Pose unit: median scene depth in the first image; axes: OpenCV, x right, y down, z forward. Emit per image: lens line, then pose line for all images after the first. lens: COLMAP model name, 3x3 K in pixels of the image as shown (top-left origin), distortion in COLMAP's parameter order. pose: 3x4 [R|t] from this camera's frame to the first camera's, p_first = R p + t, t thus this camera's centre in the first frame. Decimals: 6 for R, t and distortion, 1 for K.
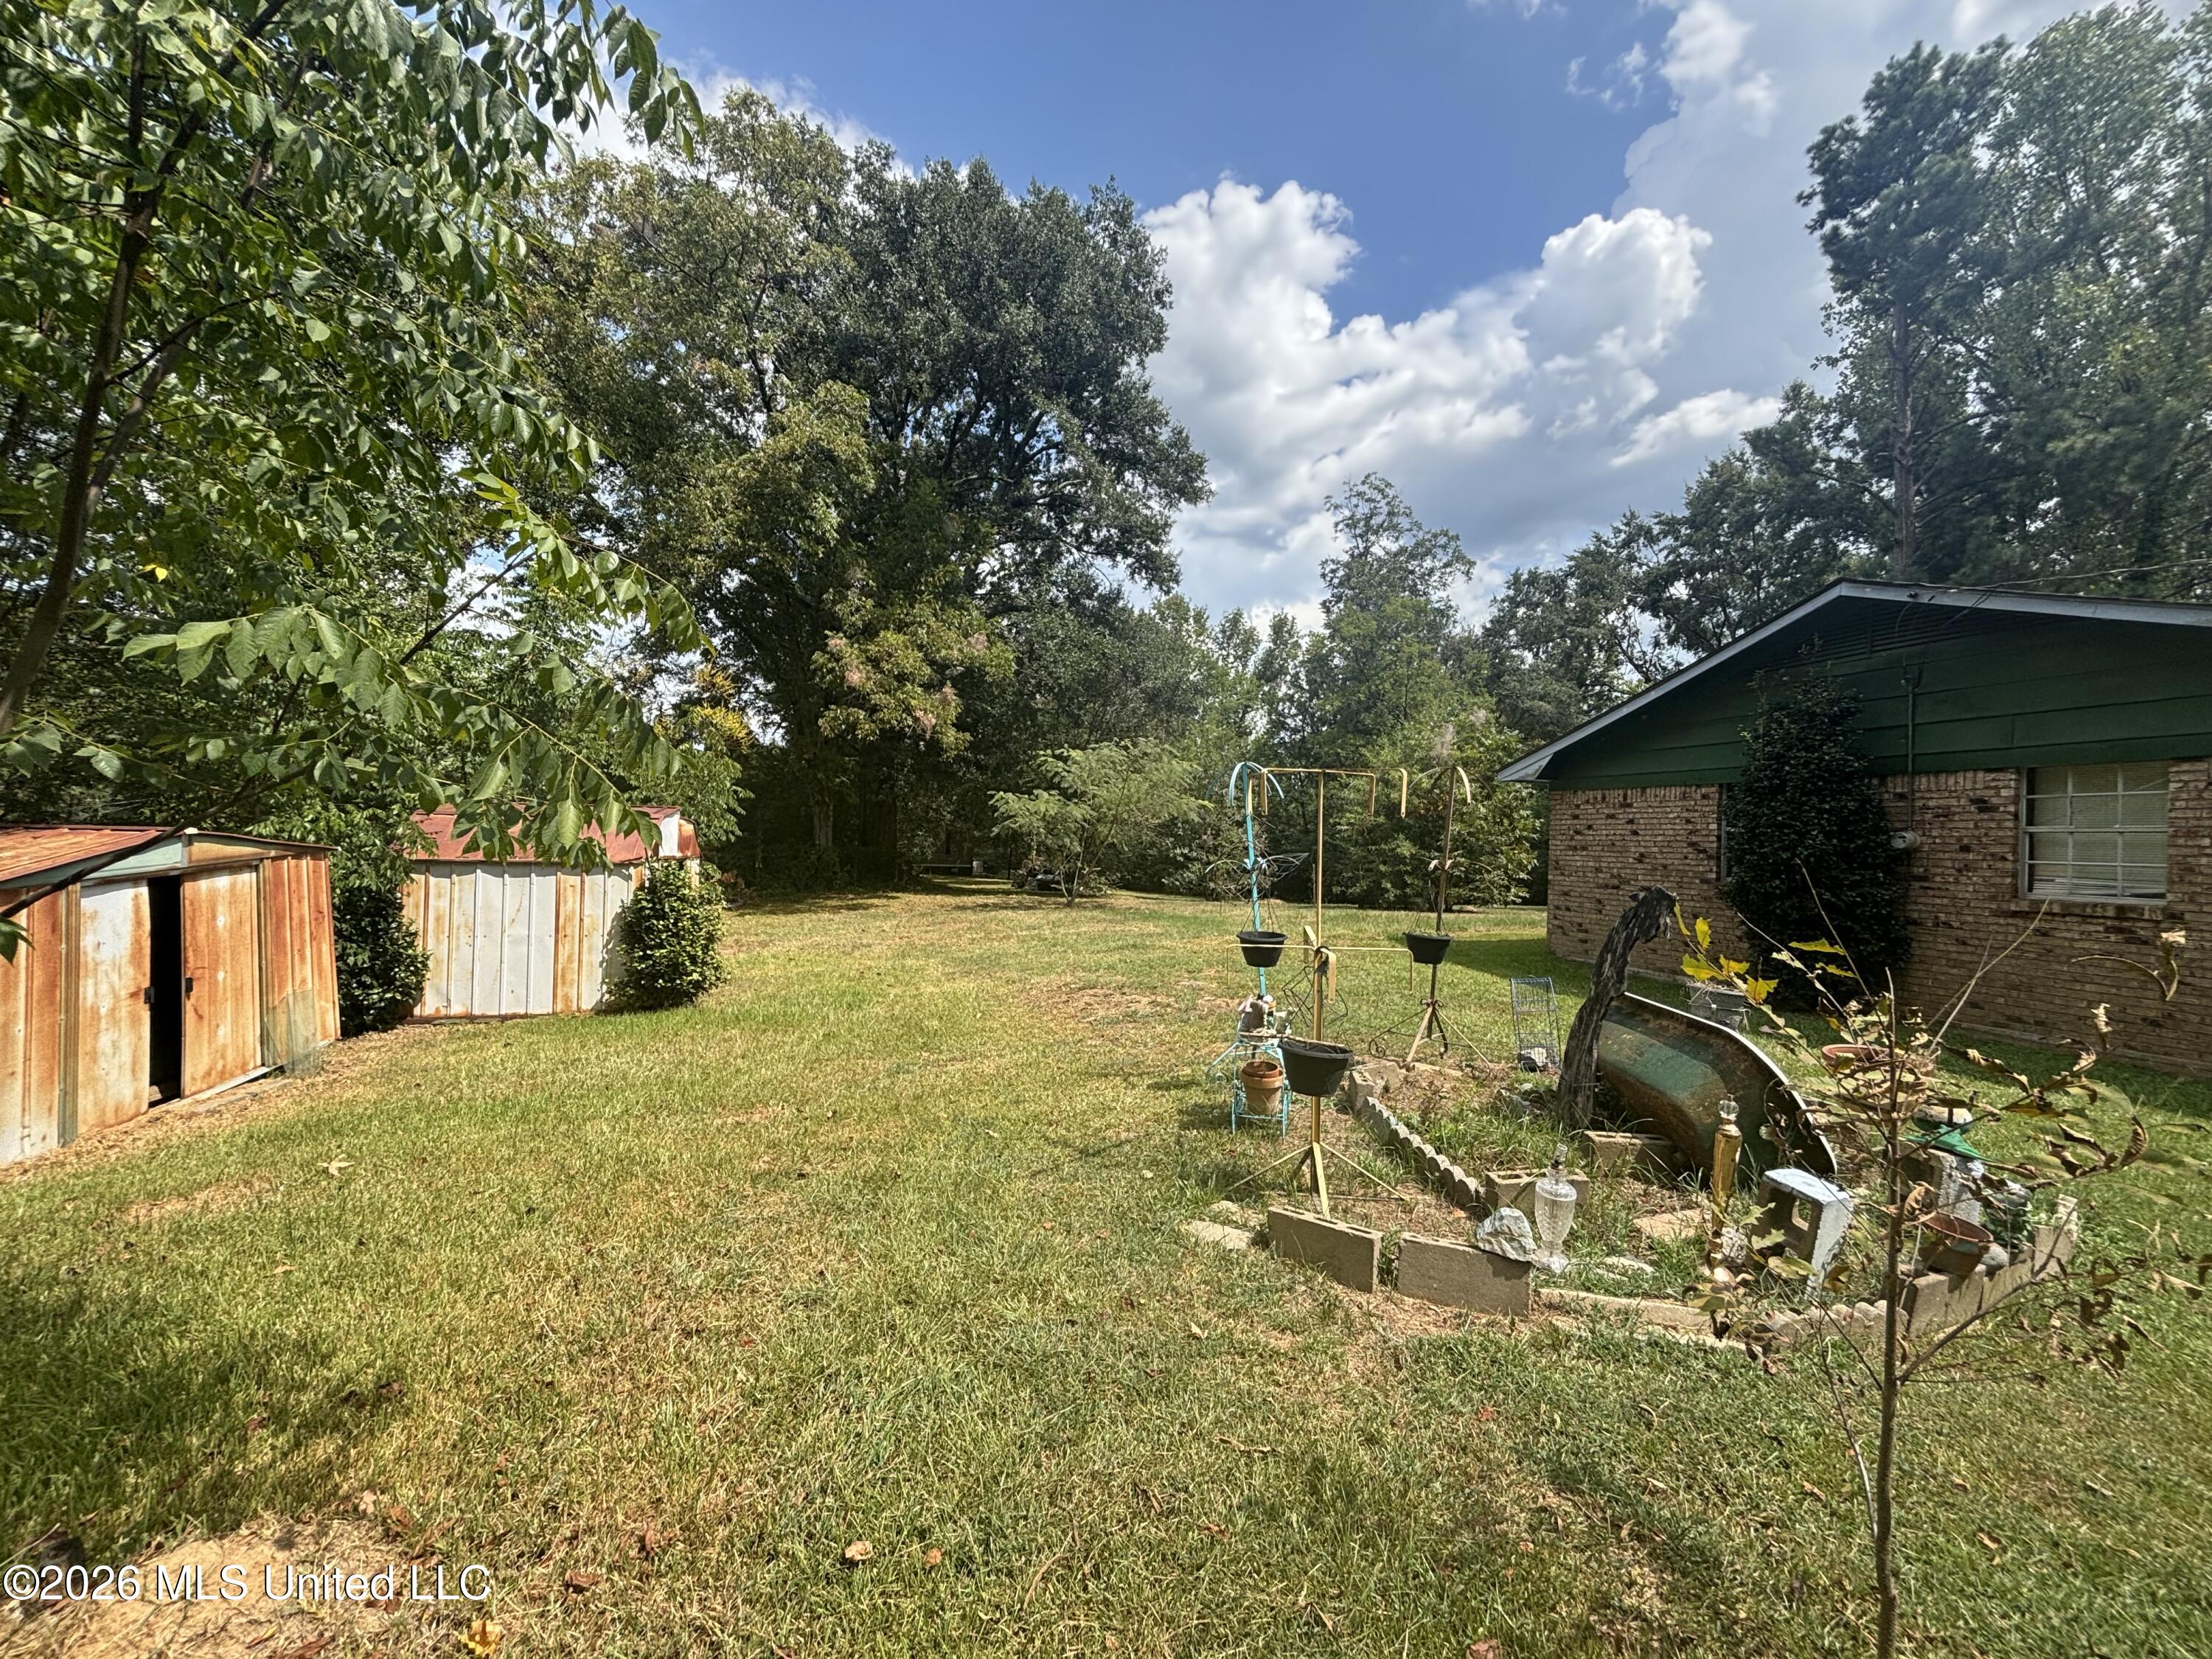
lens RADIAL K [[894.2, 0, 1103.1], [0, 894.2, 830.8], [0, 0, 1]] dist [0.001383, -0.000233]
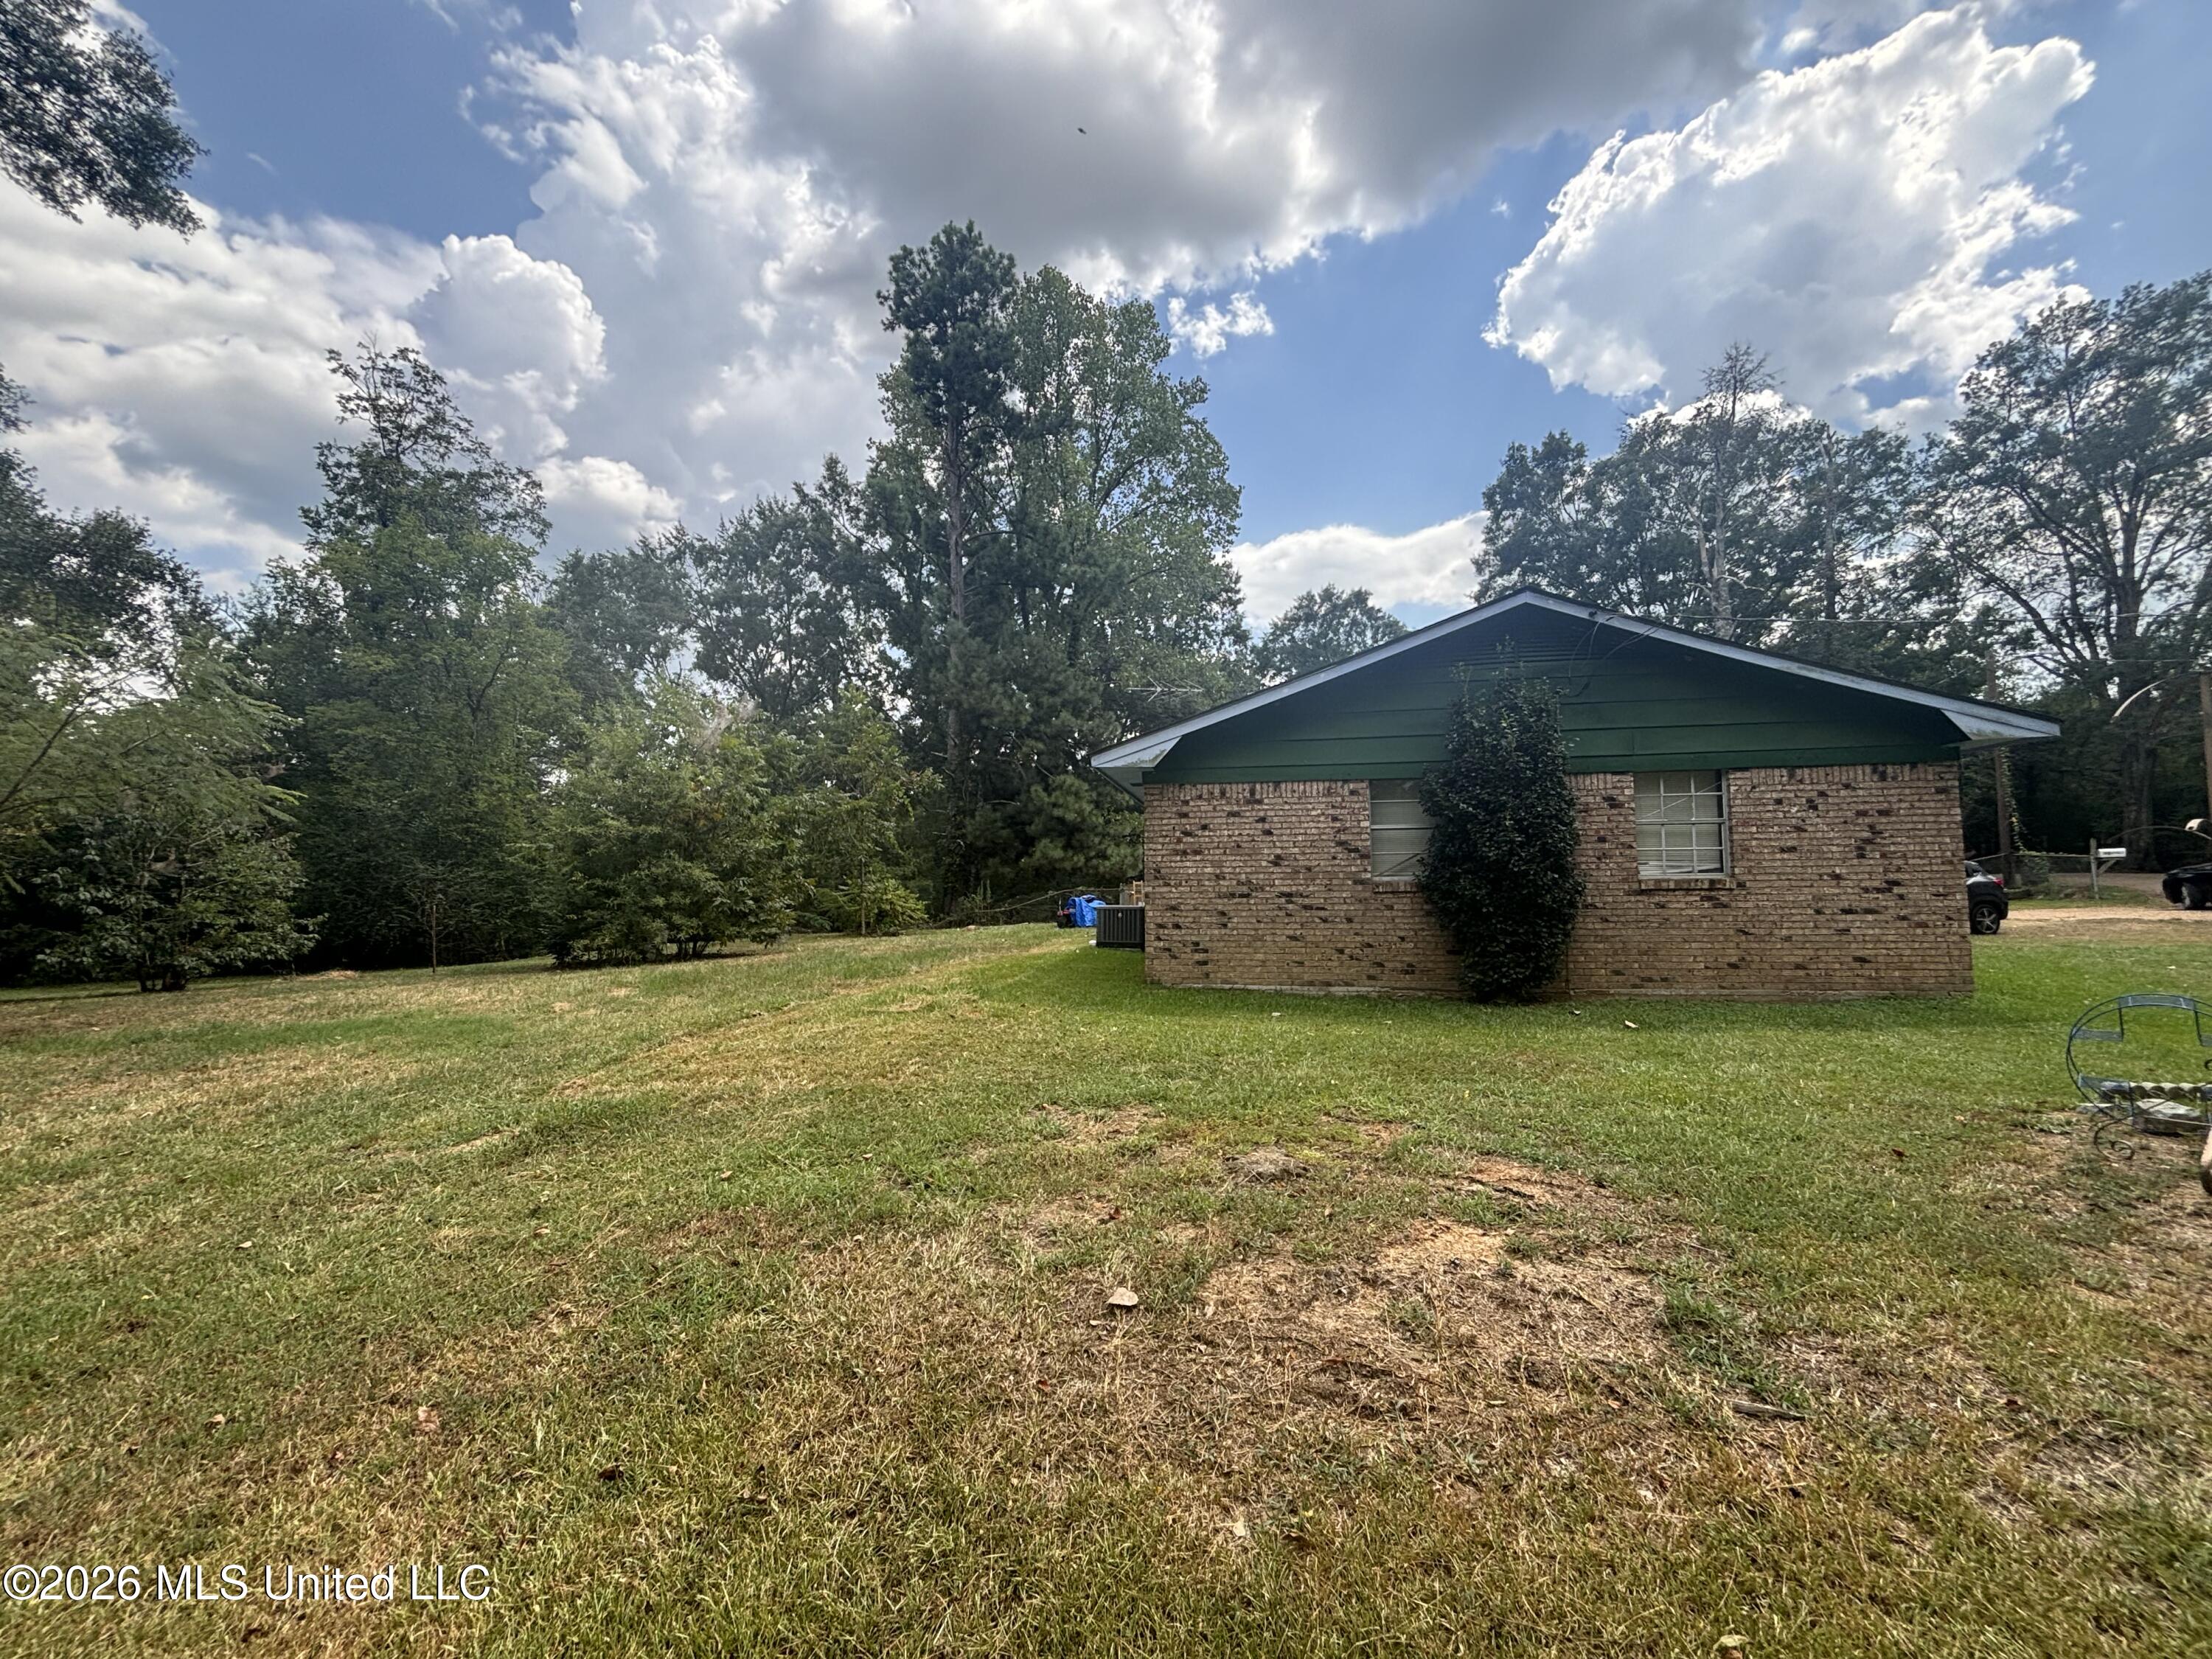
lens RADIAL K [[894.2, 0, 1103.1], [0, 894.2, 830.8], [0, 0, 1]] dist [0.001383, -0.000233]
pose [[0.451687, 0.019868, 0.891955, -0.283904], [0.013464, 0.999486, -0.029082, 0.025642], [-0.892075, 0.025145, 0.451187, 0.791188]]
